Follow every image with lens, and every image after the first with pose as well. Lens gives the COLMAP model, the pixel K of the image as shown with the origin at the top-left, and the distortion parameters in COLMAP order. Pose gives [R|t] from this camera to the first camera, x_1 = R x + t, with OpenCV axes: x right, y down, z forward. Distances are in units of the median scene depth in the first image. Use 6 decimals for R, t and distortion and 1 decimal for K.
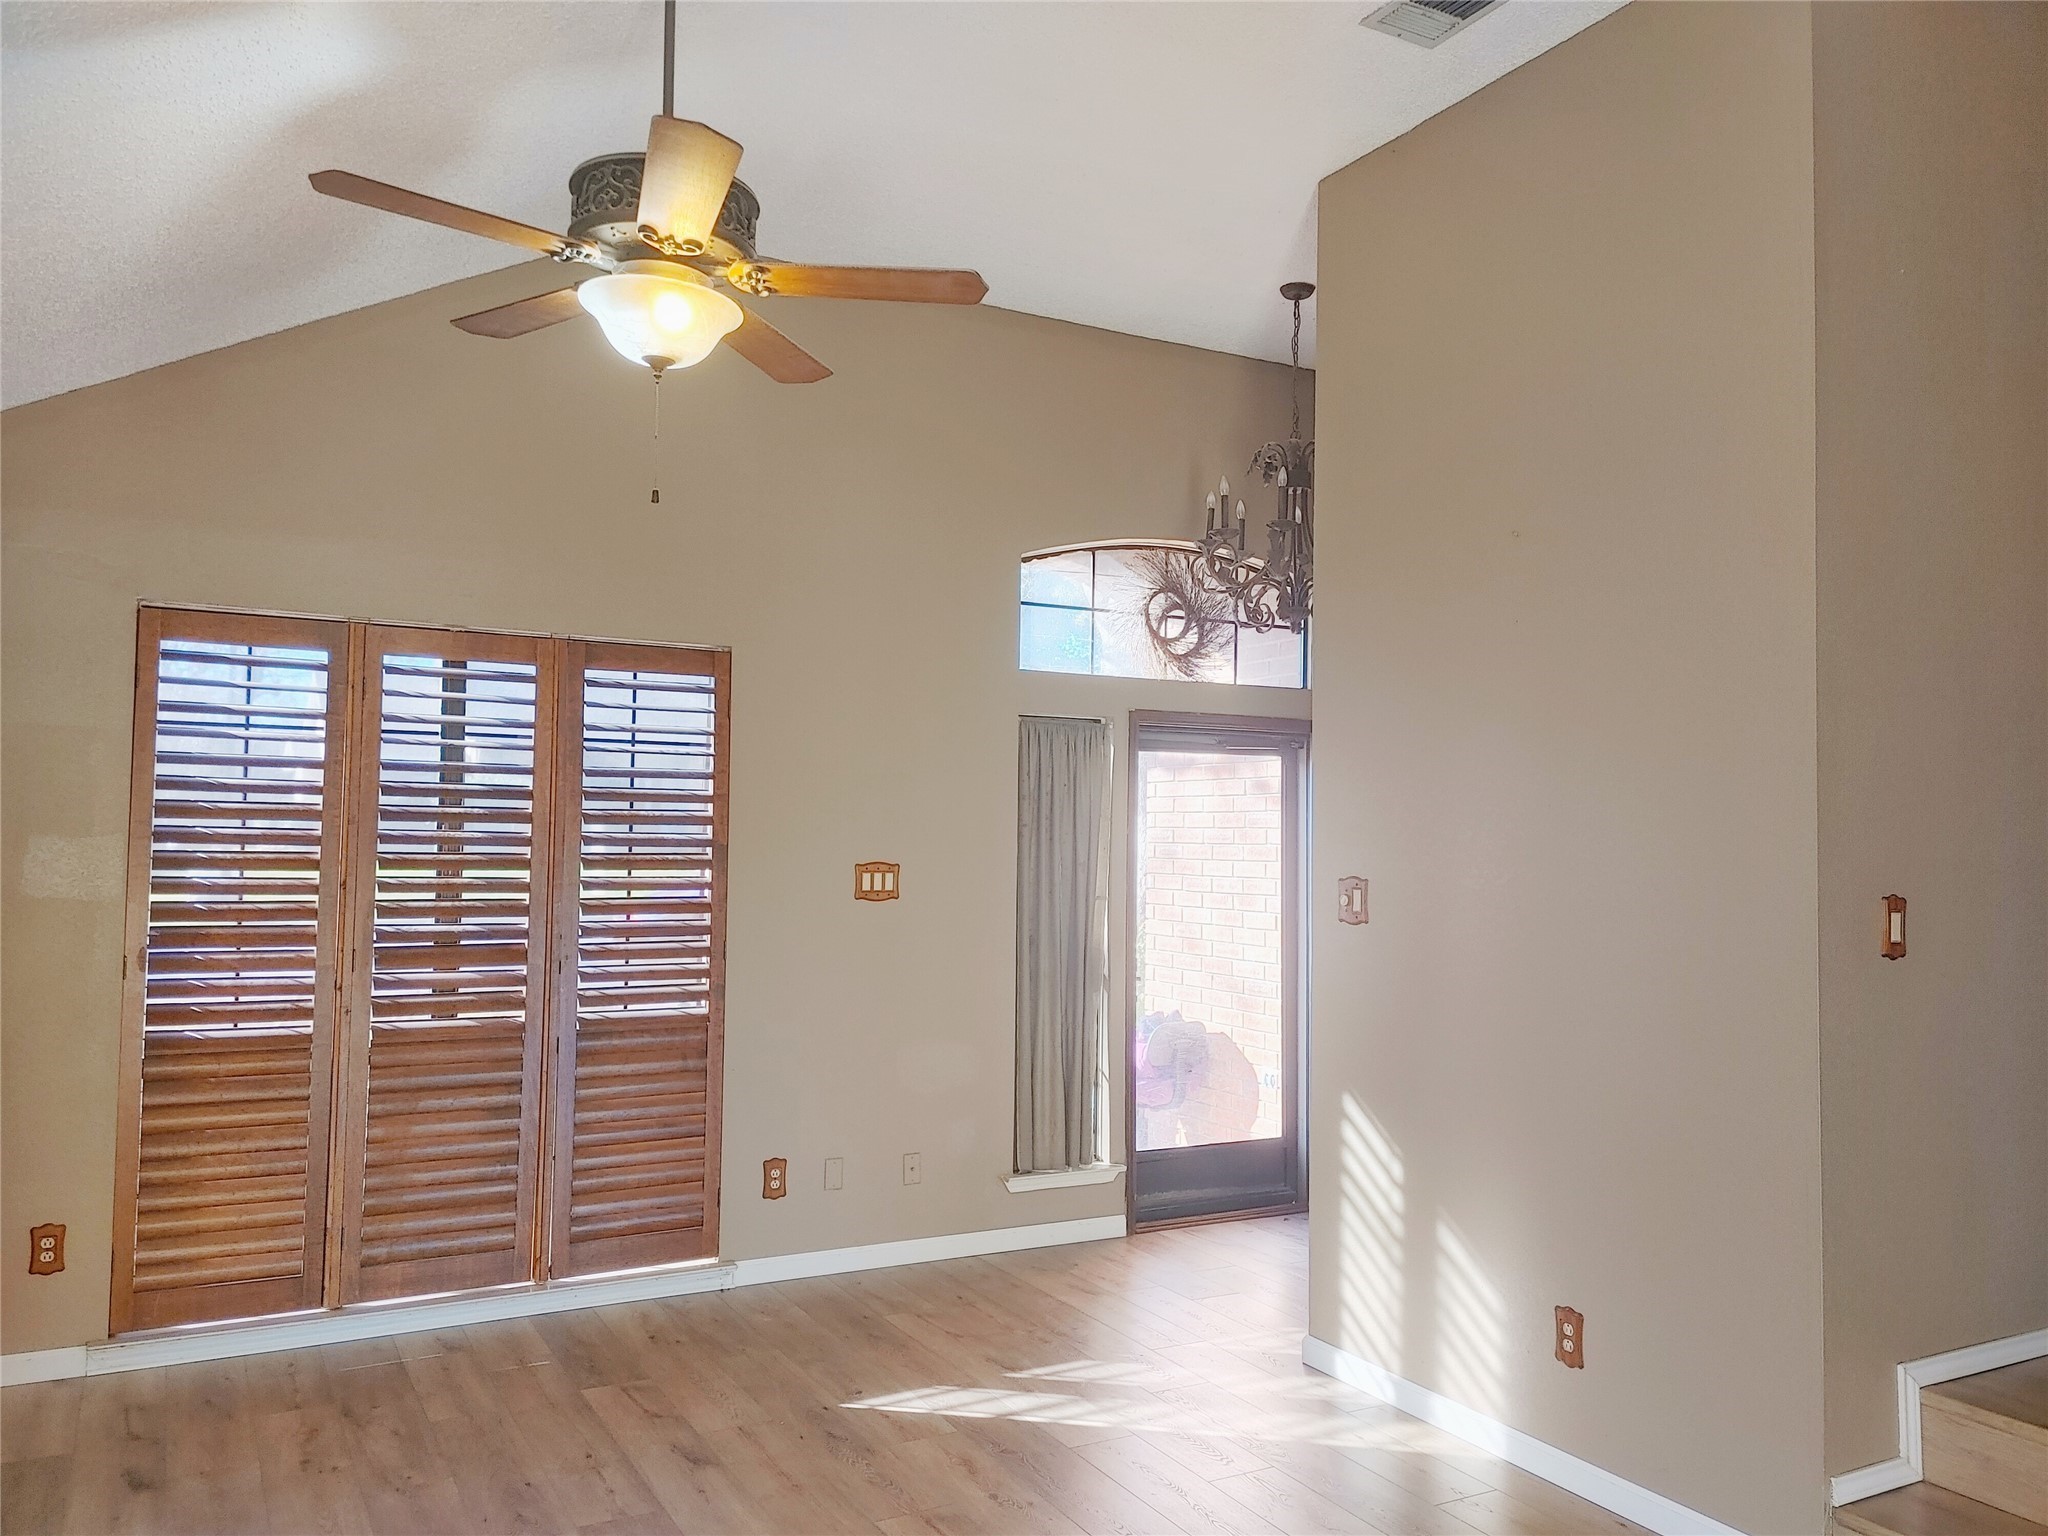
lens RADIAL K [[1549.7, 0, 1027.5], [0, 1549.7, 759.0], [0, 0, 1]] dist [0.087354, -0.099210]
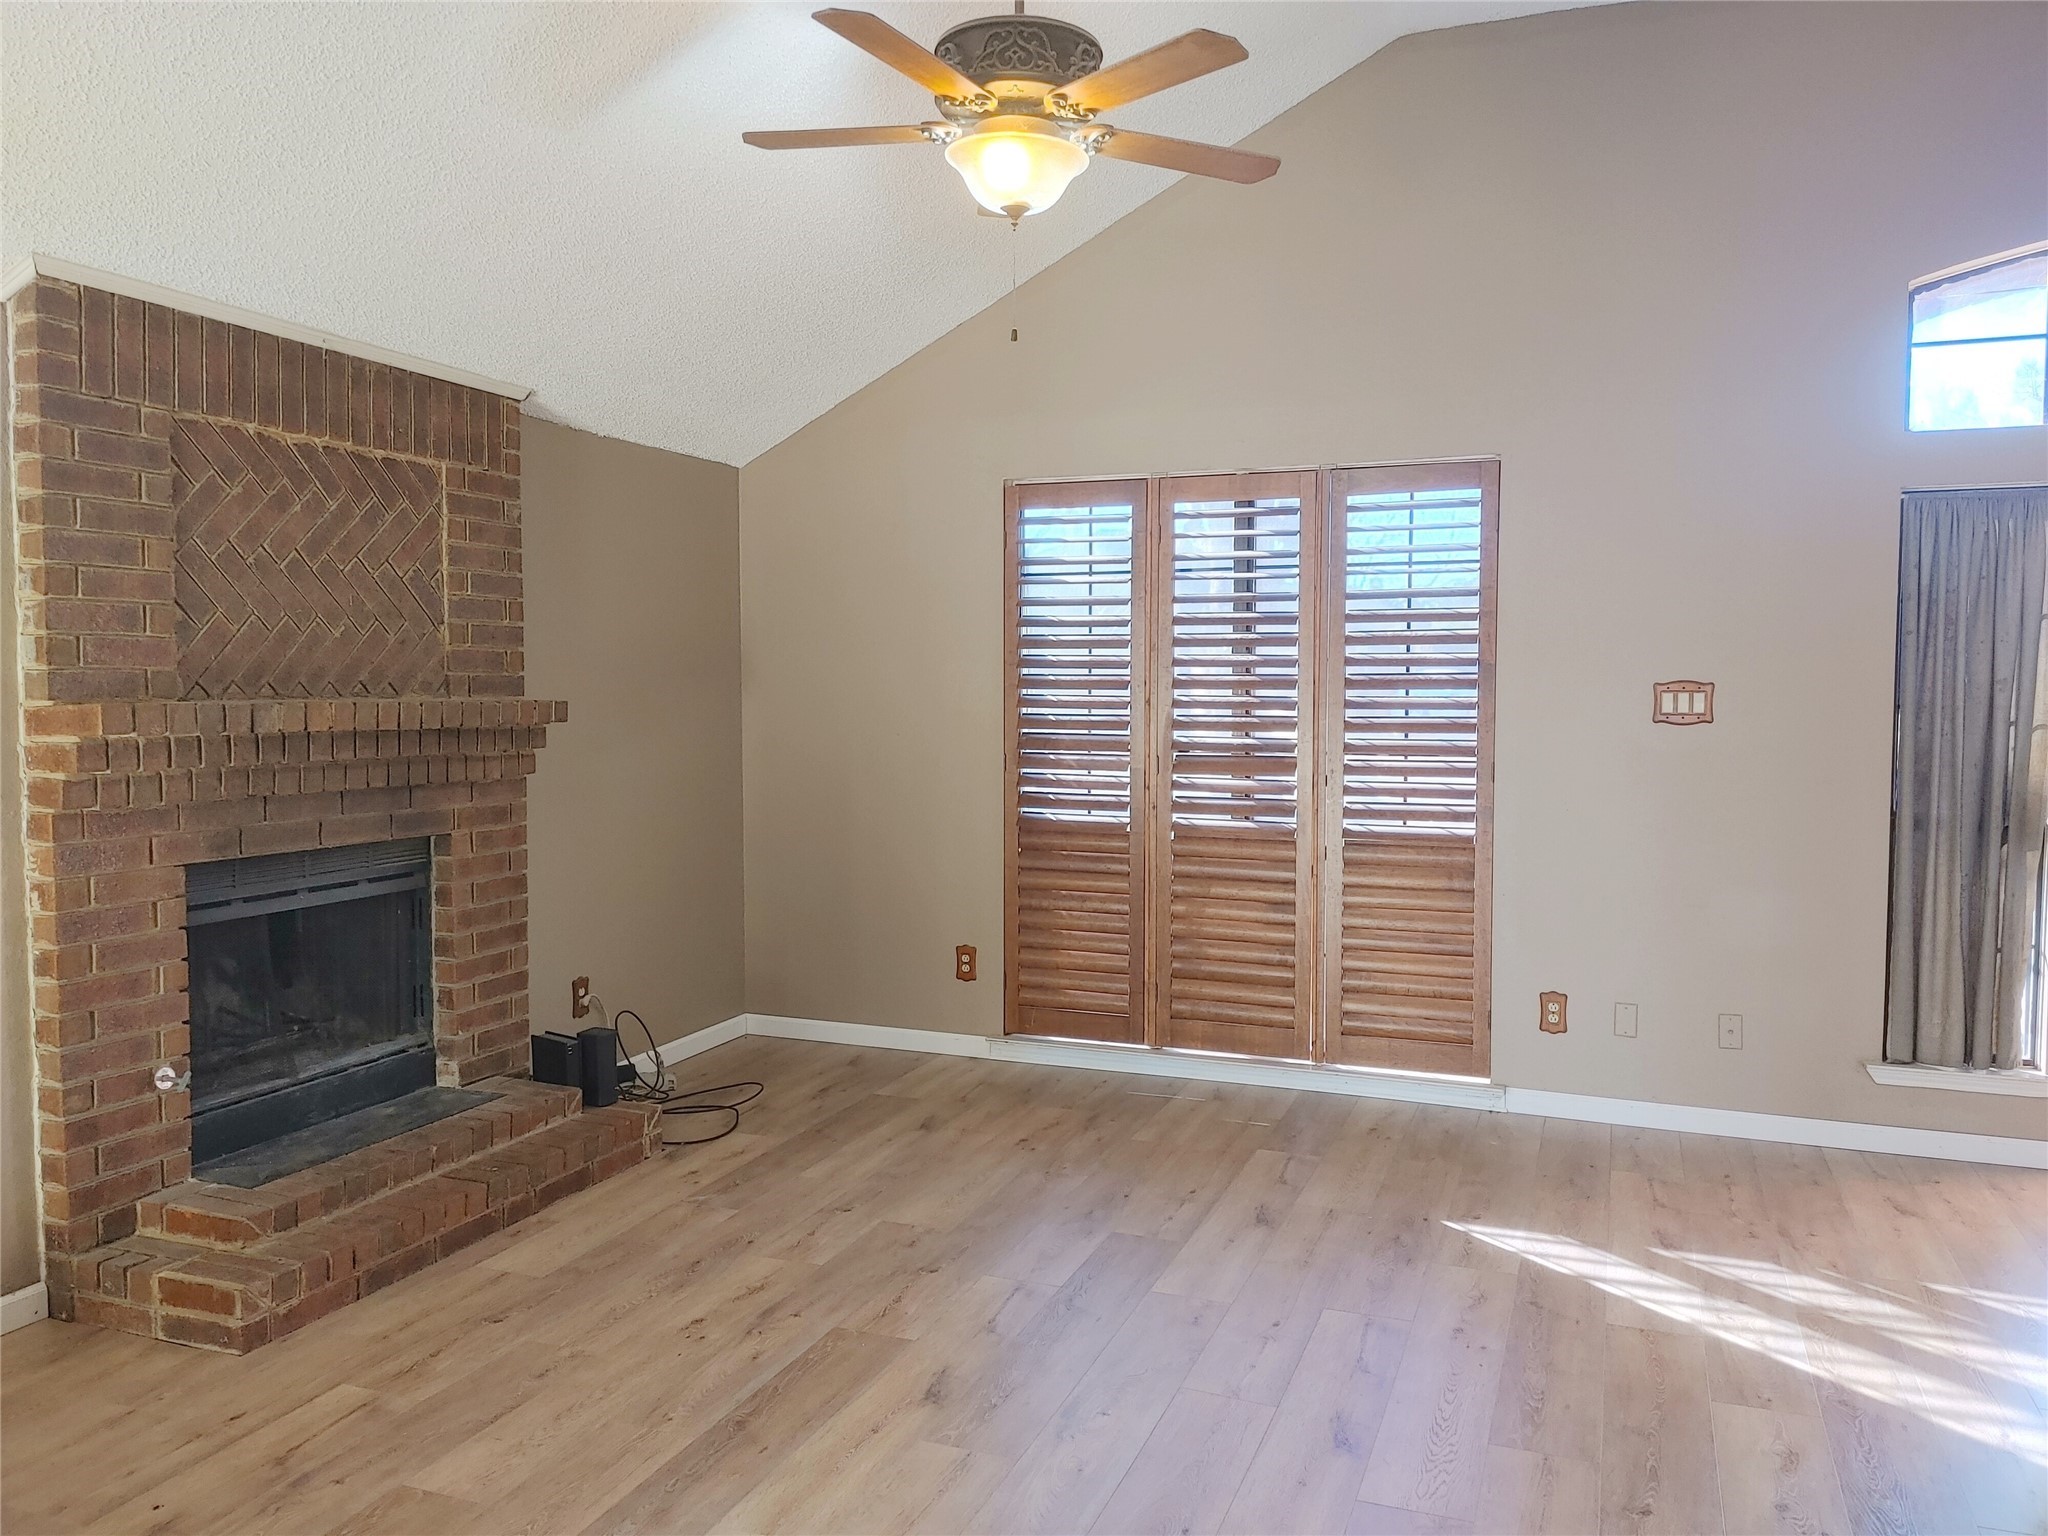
lens RADIAL K [[1549.7, 0, 989.4], [0, 1549.7, 773.2], [0, 0, 1]] dist [0.087354, -0.099210]
pose [[0.628695, 0.032112, -0.776989, 0.384655], [0.047387, 0.995708, 0.079495, 0.033086], [0.776207, -0.086797, 0.624475, 0.157862]]
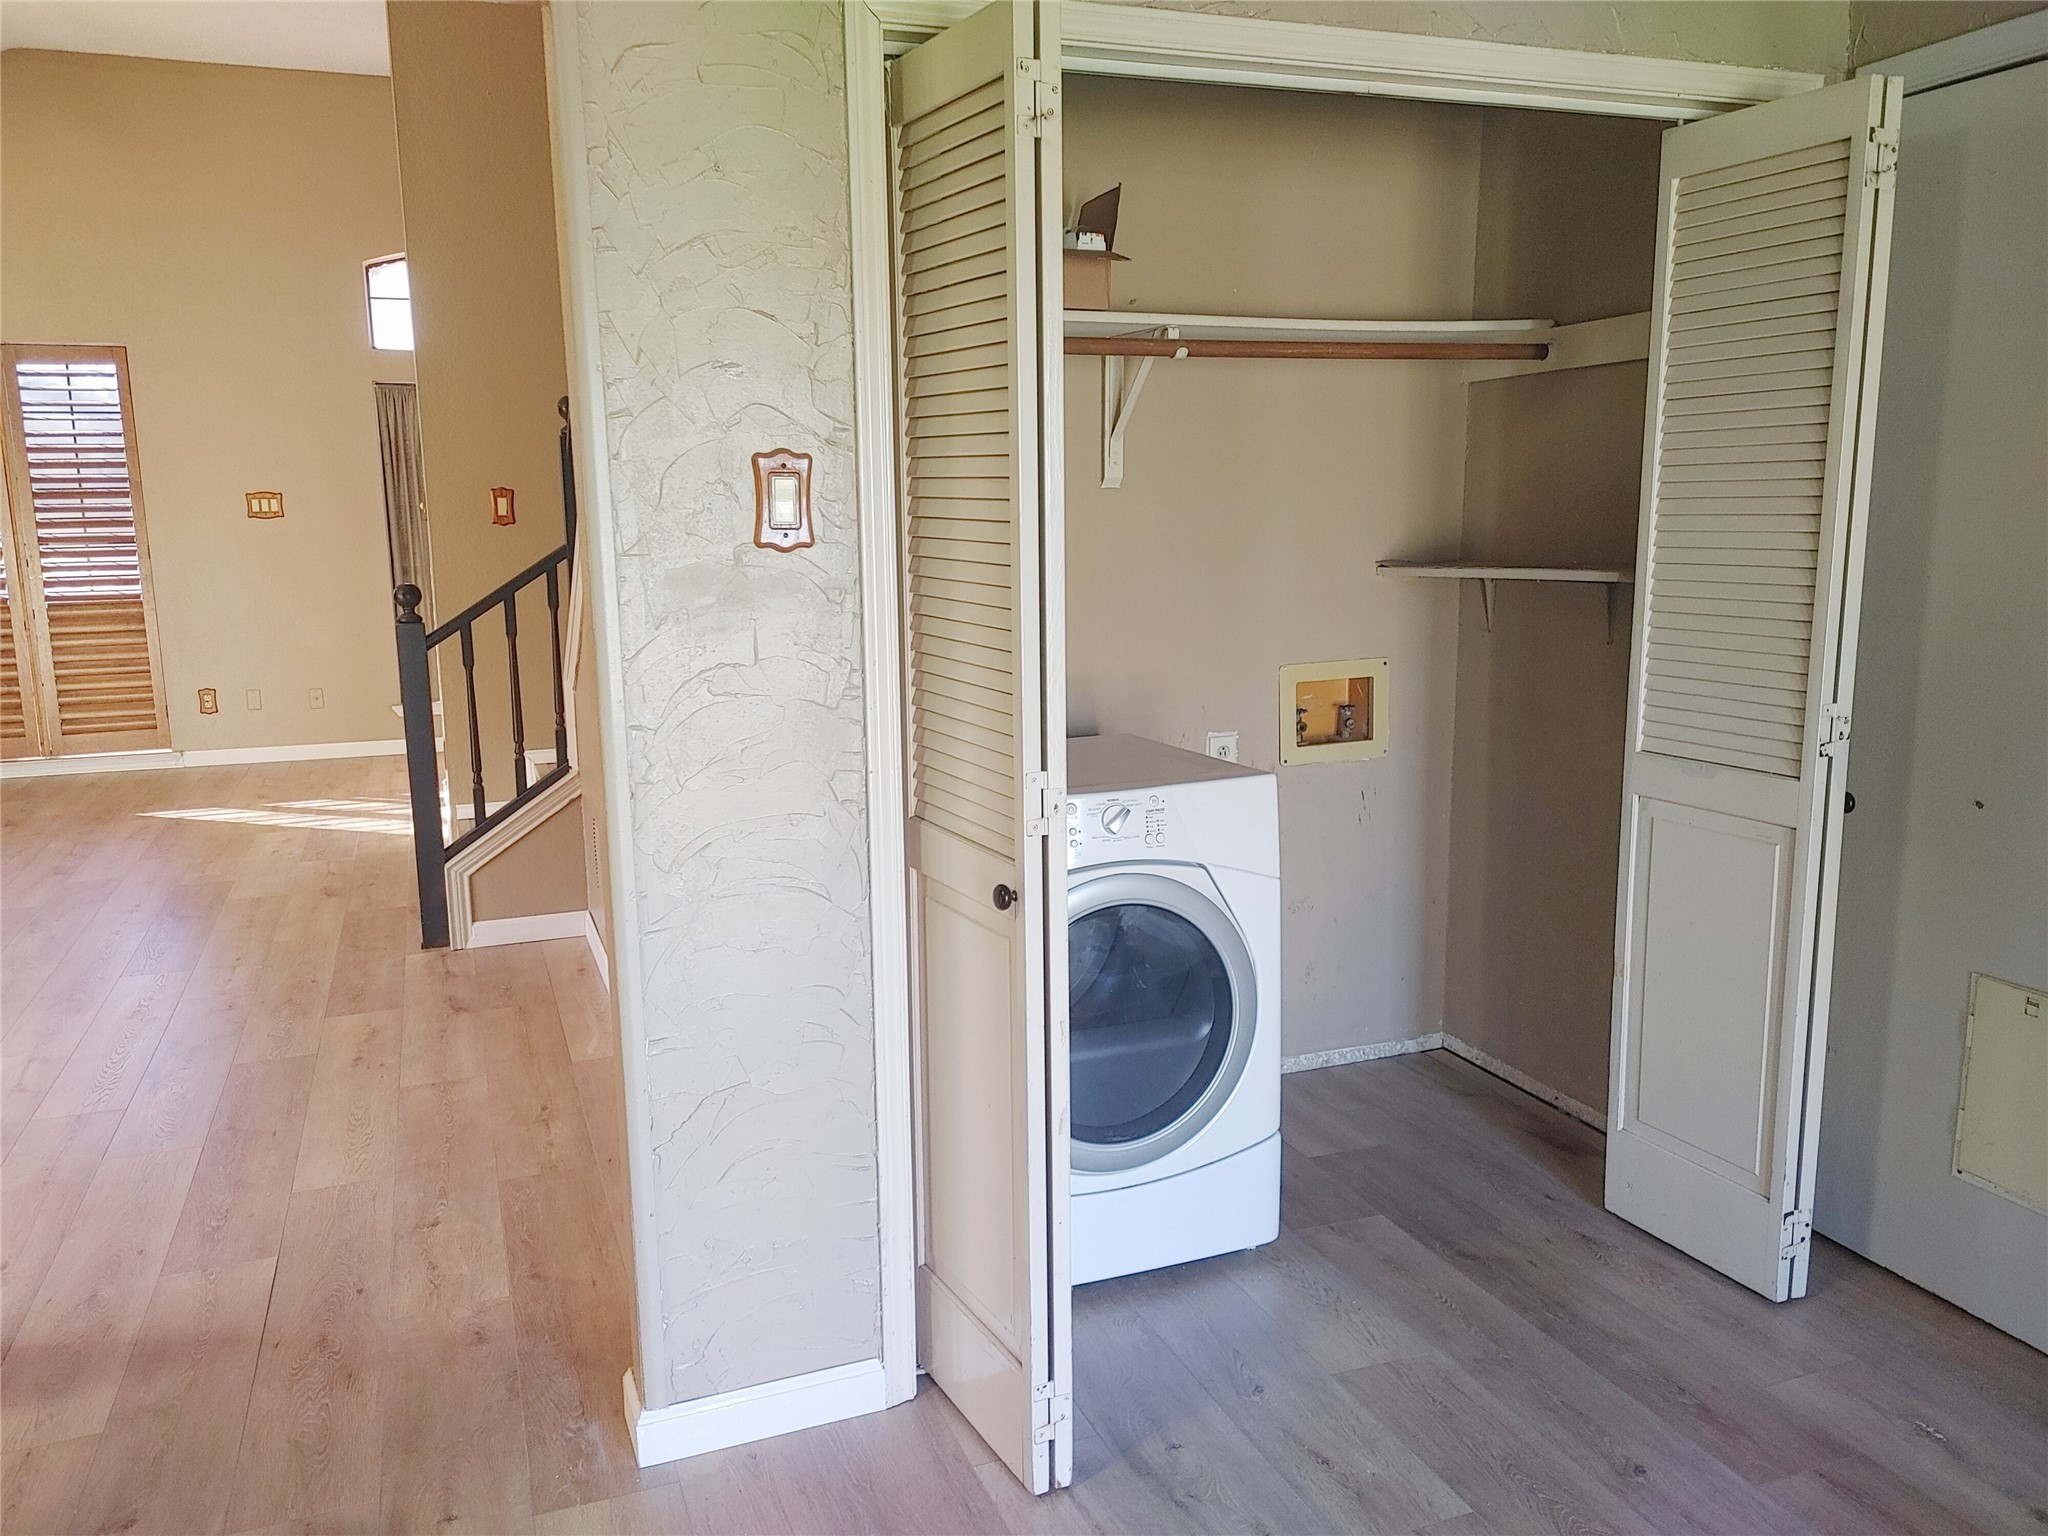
lens RADIAL K [[1549.7, 0, 1017.8], [0, 1549.7, 757.5], [0, 0, 1]] dist [0.087354, -0.099210]
pose [[0.985511, 0.000469, -0.169611, 0.943330], [0.036797, 0.975588, 0.216503, 0.018117], [0.165572, -0.219607, 0.961436, -0.391605]]
